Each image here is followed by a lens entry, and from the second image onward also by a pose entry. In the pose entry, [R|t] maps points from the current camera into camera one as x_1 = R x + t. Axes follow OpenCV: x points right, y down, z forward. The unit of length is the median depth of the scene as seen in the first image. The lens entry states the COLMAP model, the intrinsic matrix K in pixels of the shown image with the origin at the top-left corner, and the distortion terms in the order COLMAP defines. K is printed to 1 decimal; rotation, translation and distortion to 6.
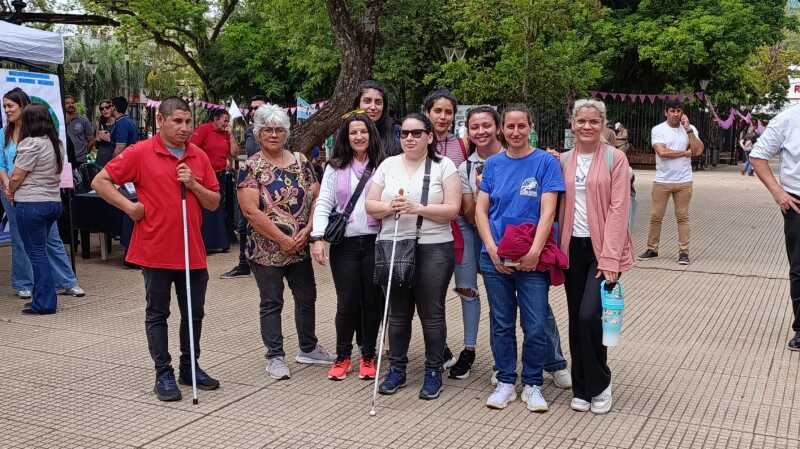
lens RADIAL K [[904.7, 0, 400.0], [0, 904.7, 224.5], [0, 0, 1]] dist [0.100423, -0.416304]
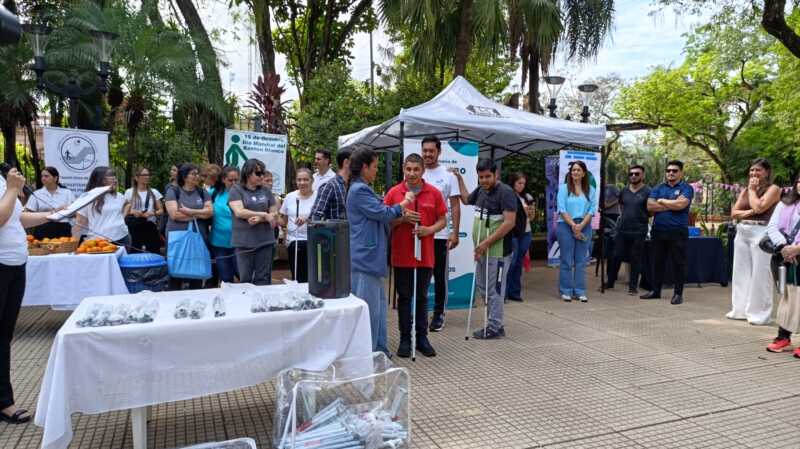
lens RADIAL K [[547.9, 0, 400.0], [0, 547.9, 224.5], [0, 0, 1]] dist [0.037687, -0.056804]
pose [[0.737468, 0.033465, -0.674552, -0.007486], [-0.079906, 0.996080, -0.037943, 0.009715], [0.670638, 0.081883, 0.737252, 0.112891]]
